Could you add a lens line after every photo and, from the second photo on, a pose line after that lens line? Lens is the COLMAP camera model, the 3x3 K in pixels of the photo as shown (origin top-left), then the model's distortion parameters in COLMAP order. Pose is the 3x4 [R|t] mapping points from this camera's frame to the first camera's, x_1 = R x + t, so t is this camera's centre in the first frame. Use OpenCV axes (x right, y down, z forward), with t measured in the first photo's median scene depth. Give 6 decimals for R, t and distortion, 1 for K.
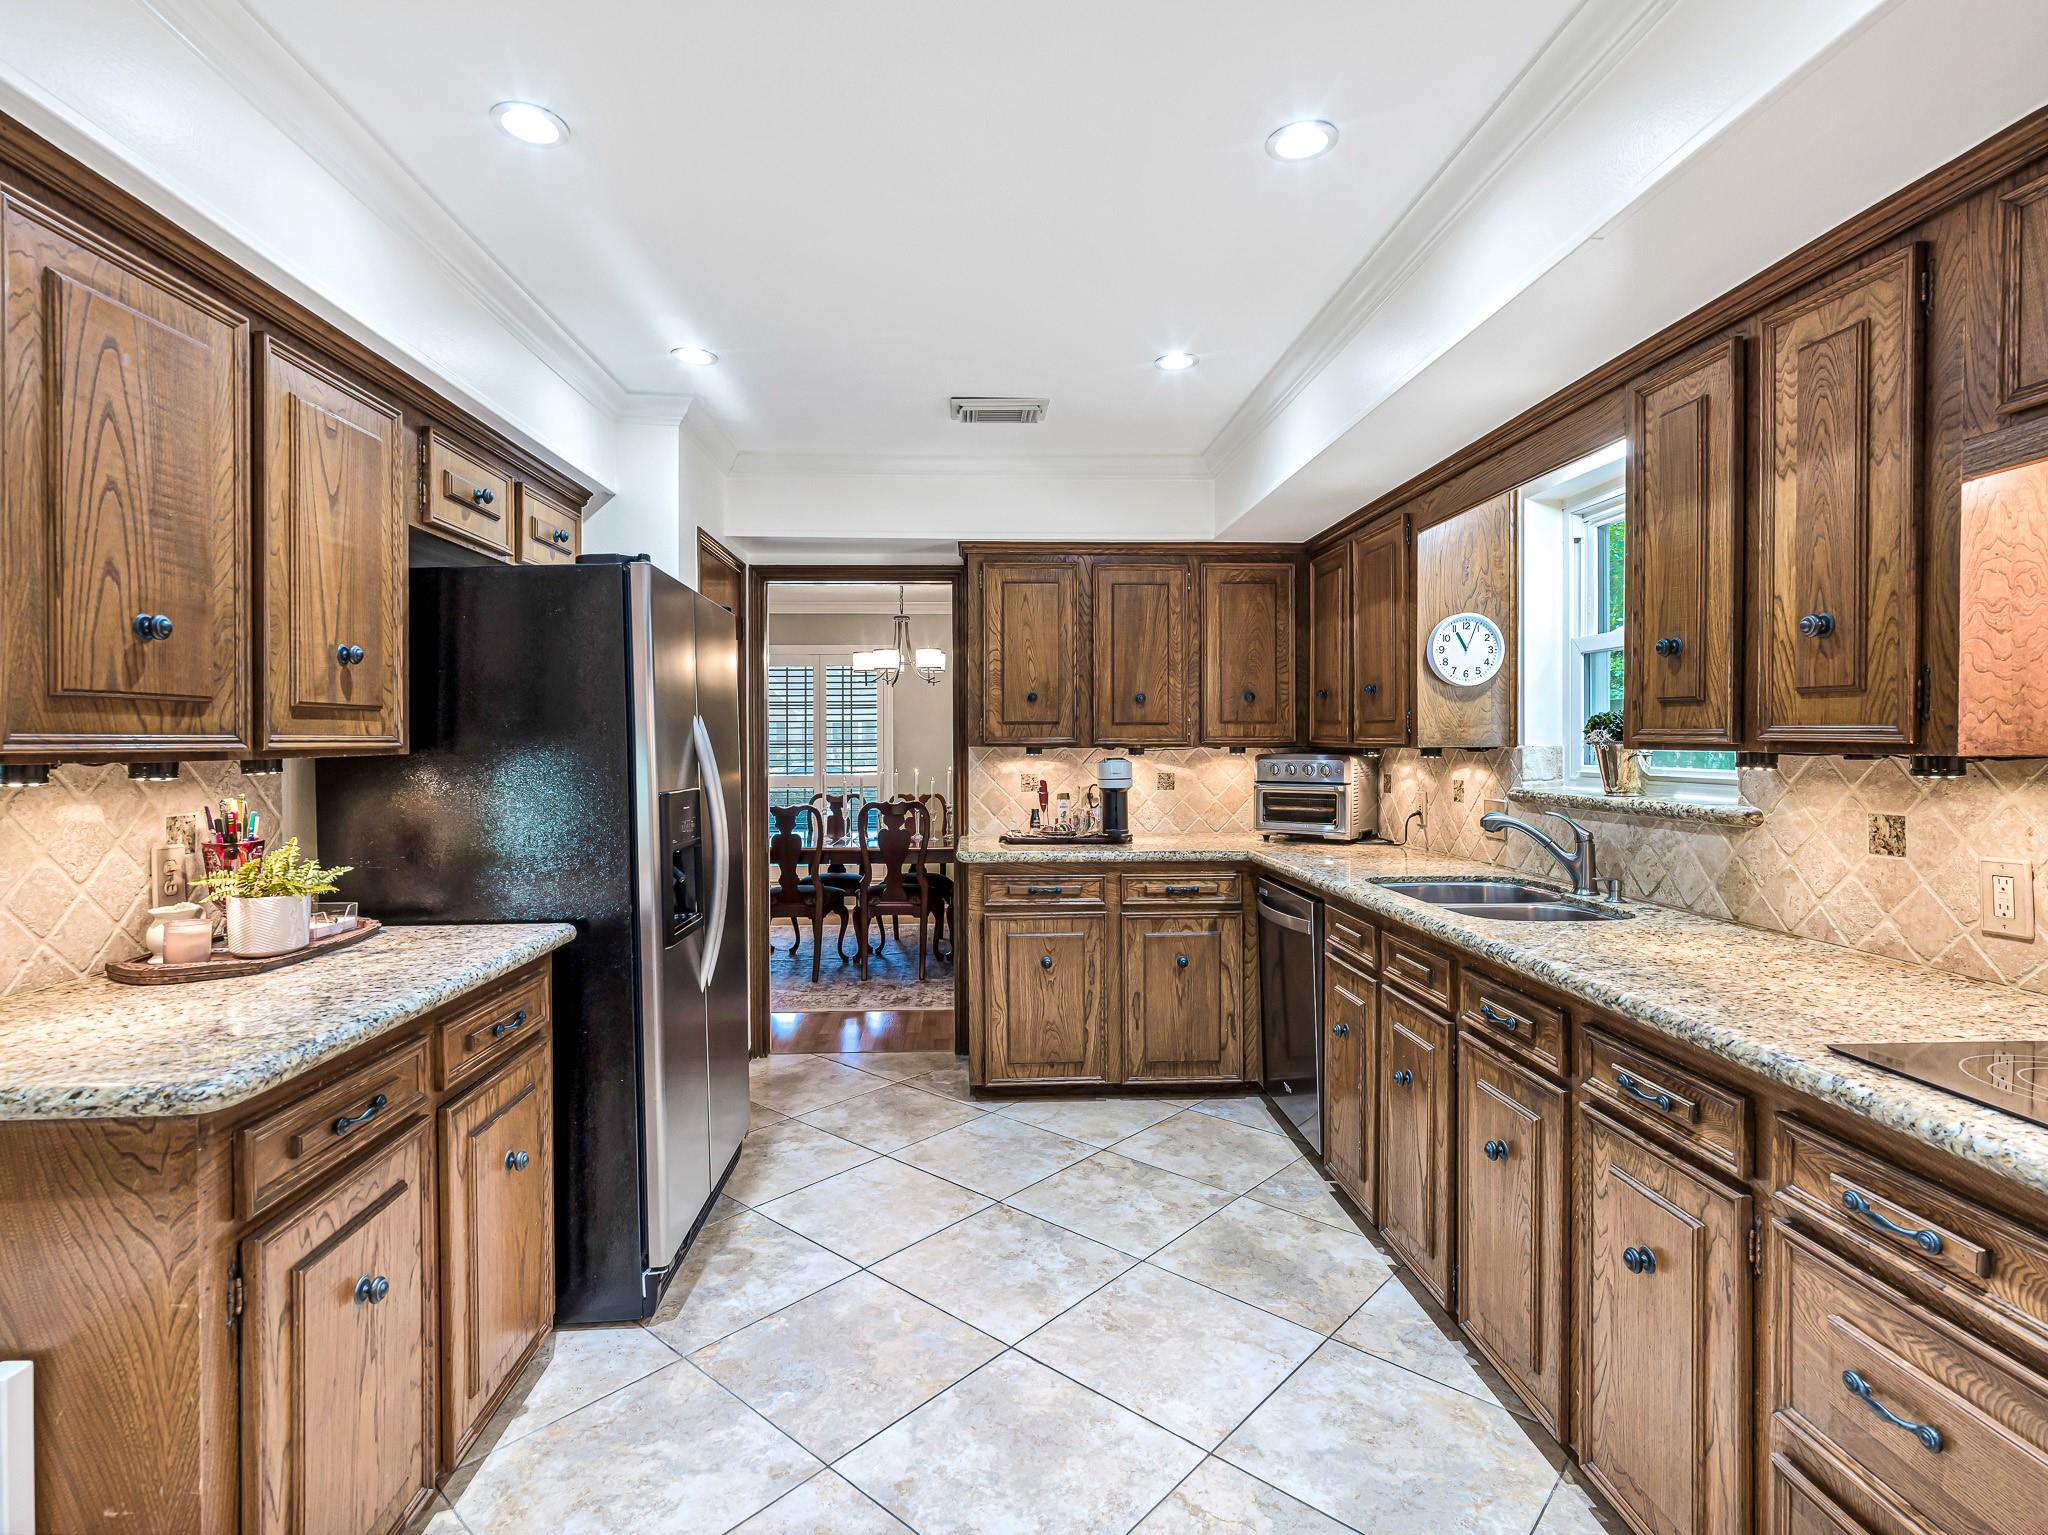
lens RADIAL K [[1012.6, 0, 1013.7], [0, 1012.6, 758.0], [0, 0, 1]] dist [0.001989, -0.000538]
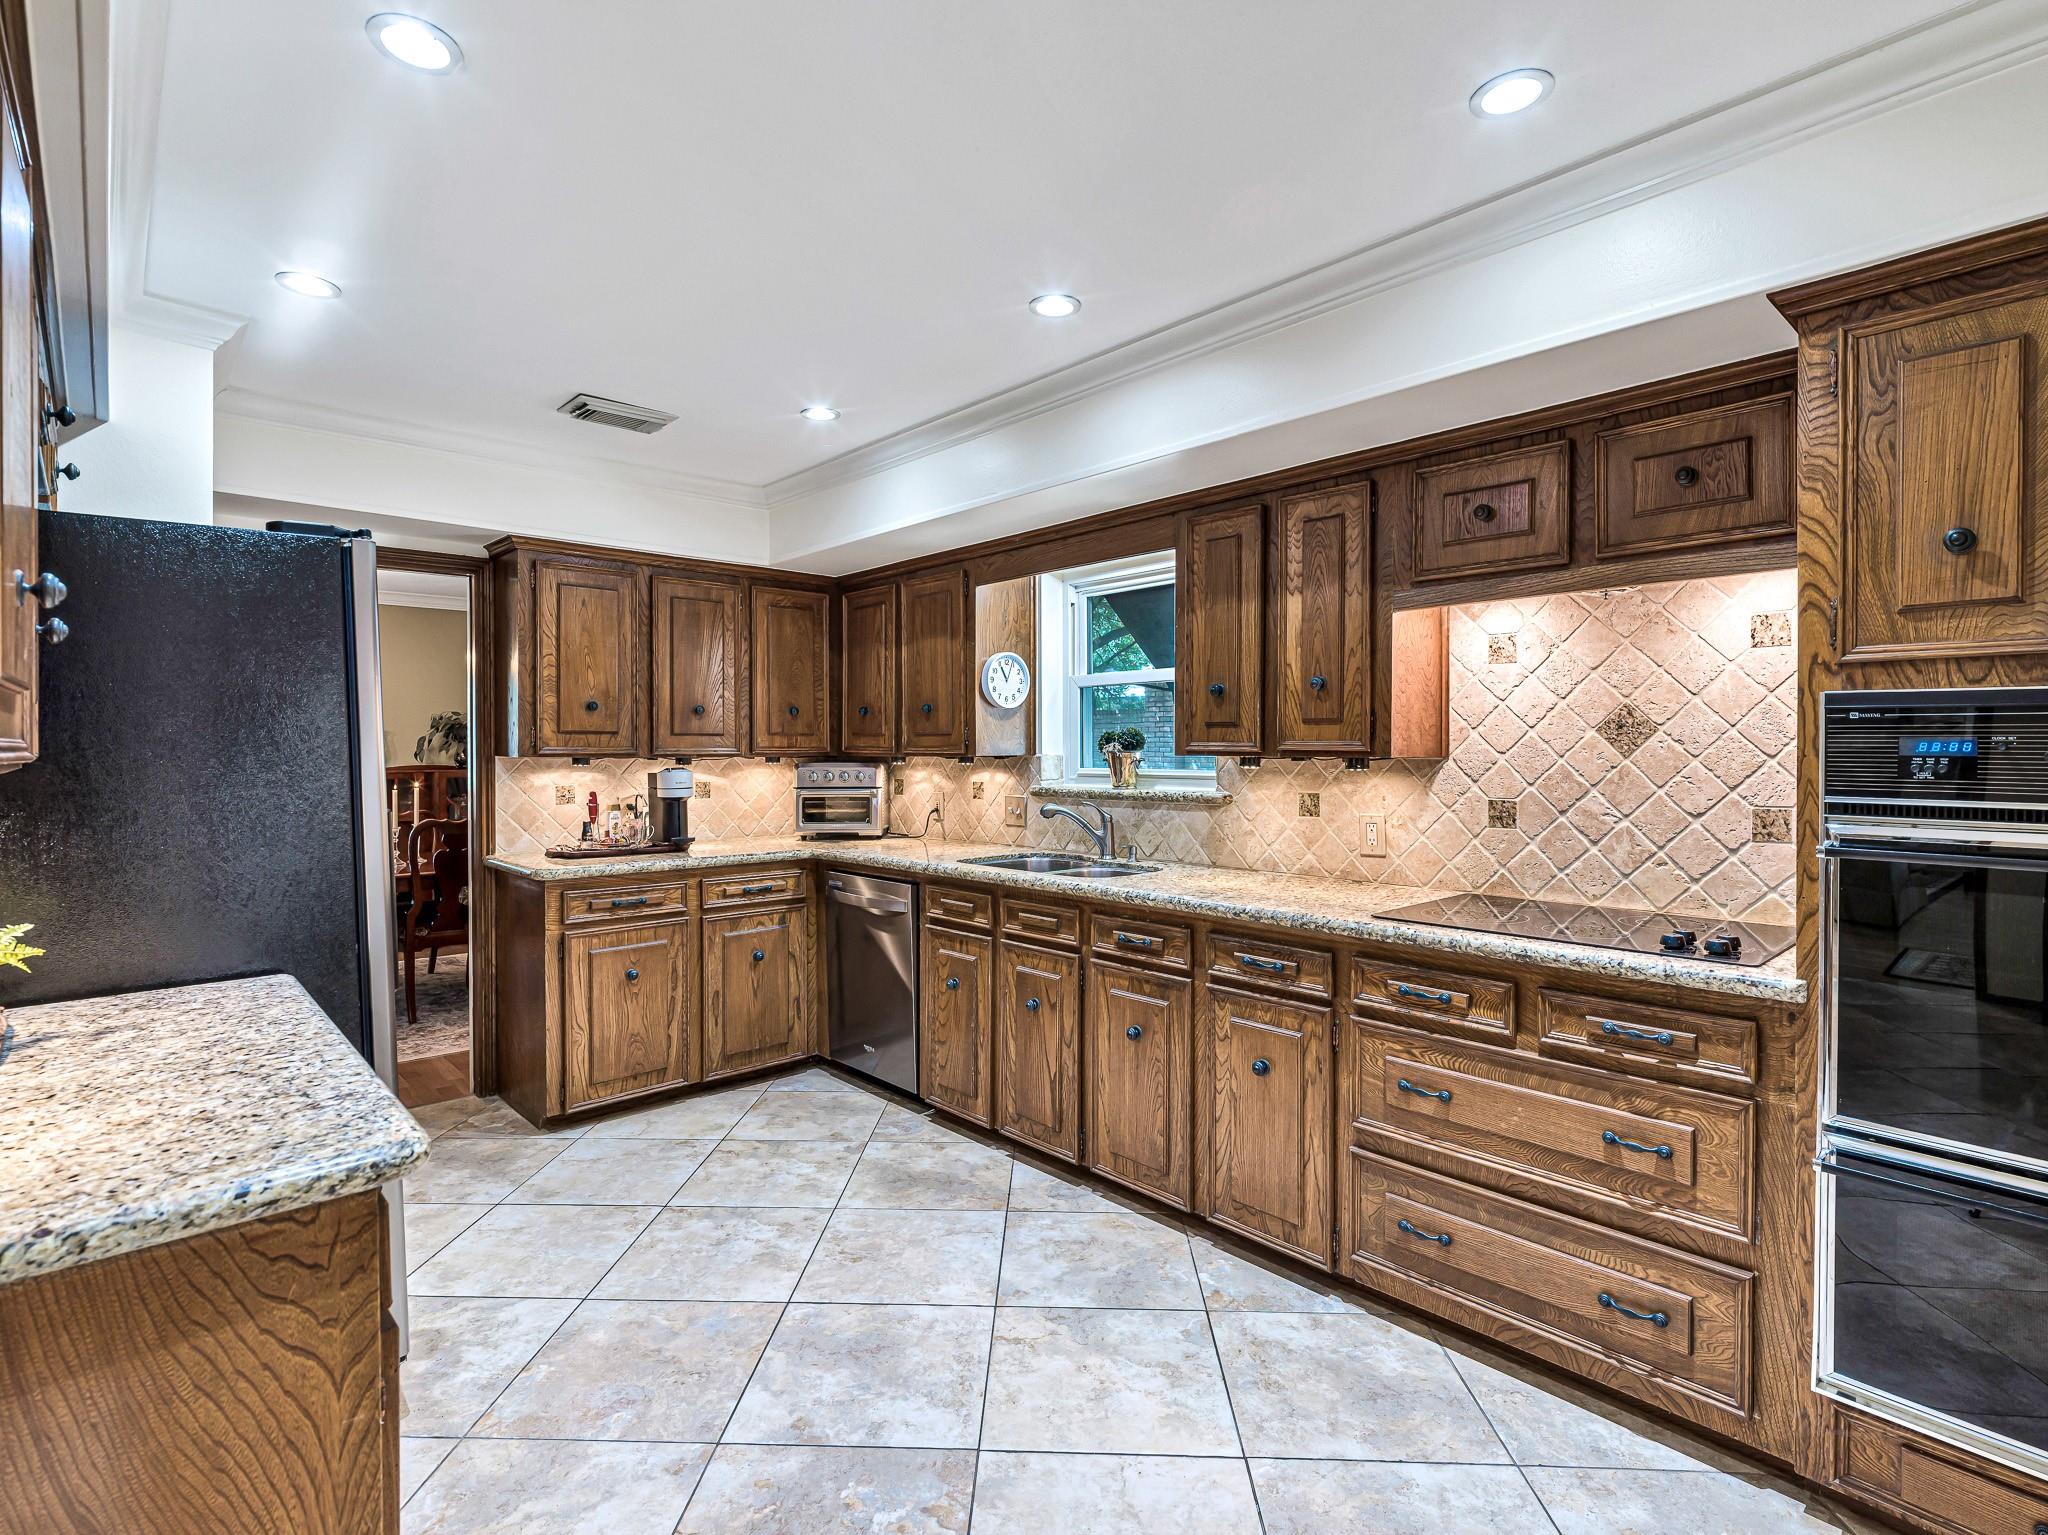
lens RADIAL K [[1004.2, 0, 1014.2], [0, 1004.2, 769.8], [0, 0, 1]] dist [0.003186, -0.000284]
pose [[0.771430, -0.012312, 0.636195, -0.365841], [0.011910, 0.999917, 0.004910, 0.001290], [-0.636202, 0.003789, 0.771513, 0.001626]]
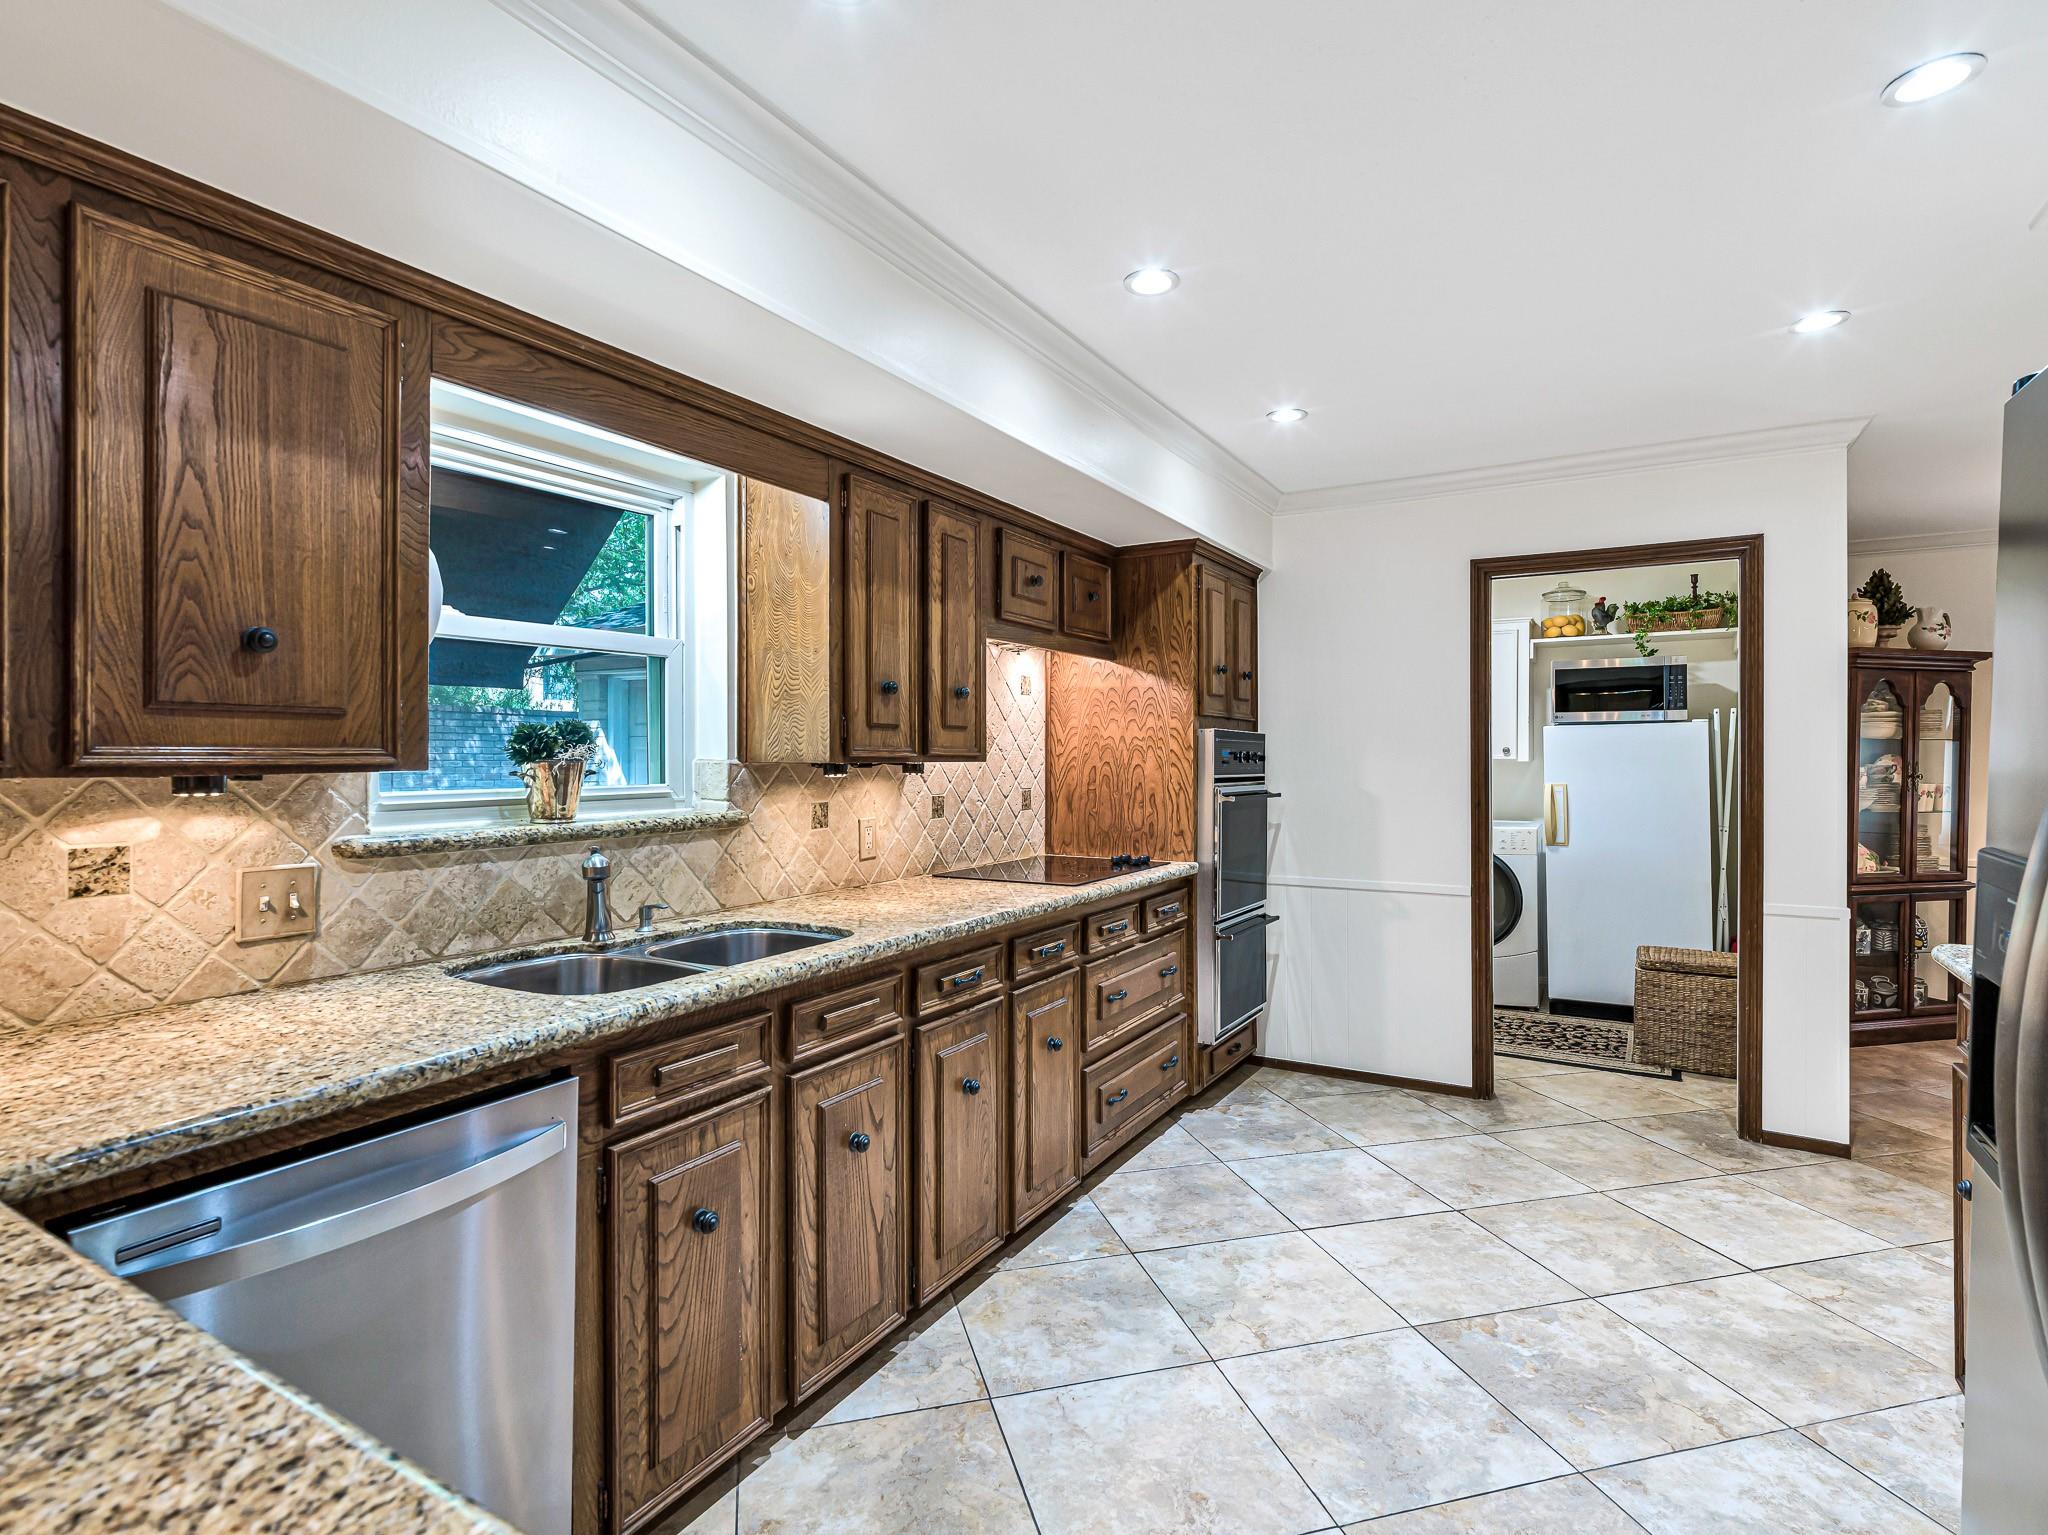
lens RADIAL K [[1034.8, 0, 1024.9], [0, 1034.8, 758.0], [0, 0, 1]] dist [0.000496, -0.001587]
pose [[-0.838182, 0.004322, 0.545374, -0.173428], [0.016089, 0.999729, 0.016804, -0.021501], [-0.545153, 0.022860, -0.838025, 1.309108]]
